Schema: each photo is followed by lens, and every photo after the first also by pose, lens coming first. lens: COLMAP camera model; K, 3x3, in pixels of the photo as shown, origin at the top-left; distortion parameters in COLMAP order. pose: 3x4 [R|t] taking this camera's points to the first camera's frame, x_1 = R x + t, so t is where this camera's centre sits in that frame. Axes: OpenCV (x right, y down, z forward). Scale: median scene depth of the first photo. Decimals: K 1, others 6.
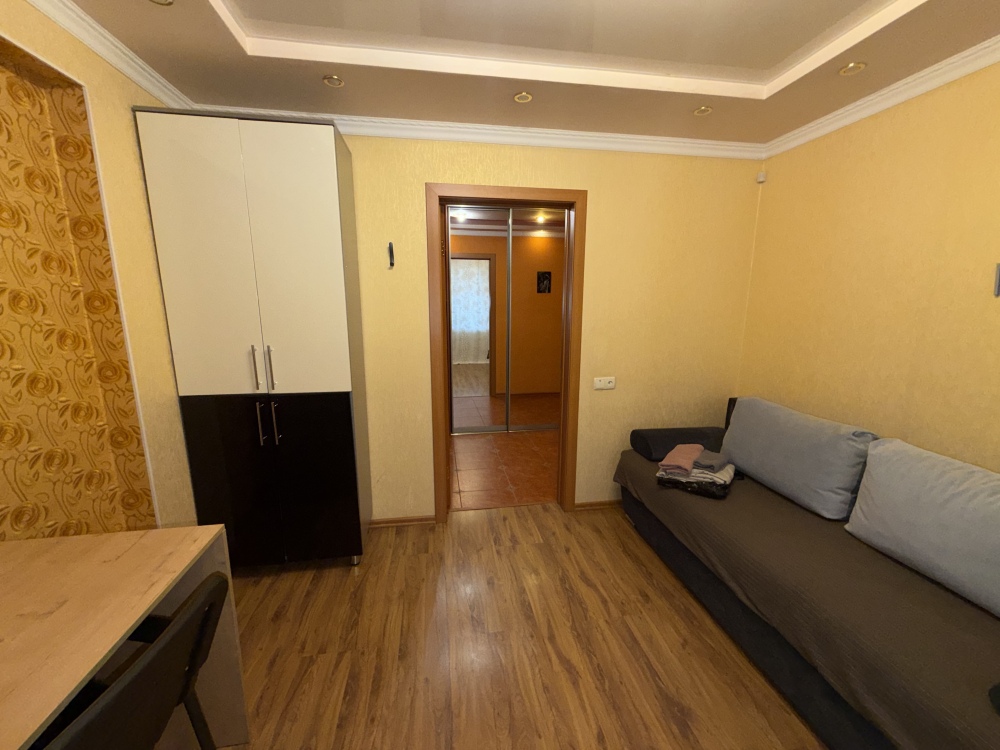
lens RADIAL K [[397.5, 0, 495.4], [0, 397.5, 375.1], [0, 0, 1]] dist [-0.001582, -0.000037]
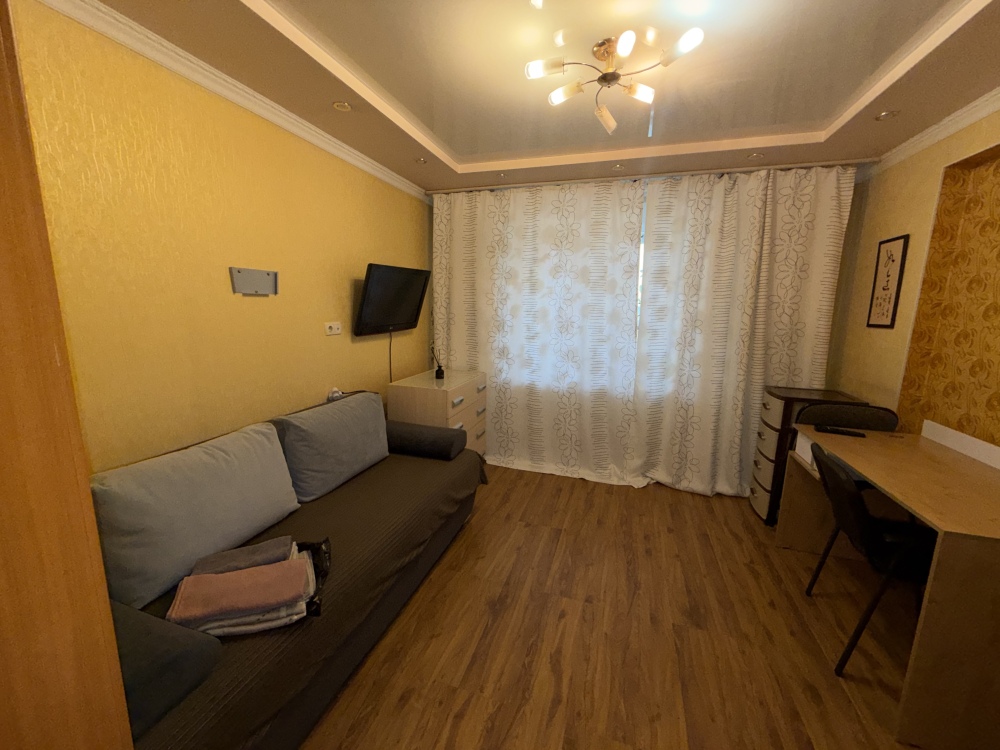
lens RADIAL K [[397.5, 0, 495.4], [0, 397.5, 375.1], [0, 0, 1]] dist [-0.001582, -0.000037]
pose [[-0.890595, -0.094493, 0.444872, -0.052482], [0.064398, 0.942121, 0.329030, -0.279920], [-0.450214, 0.321681, -0.832964, 1.552297]]
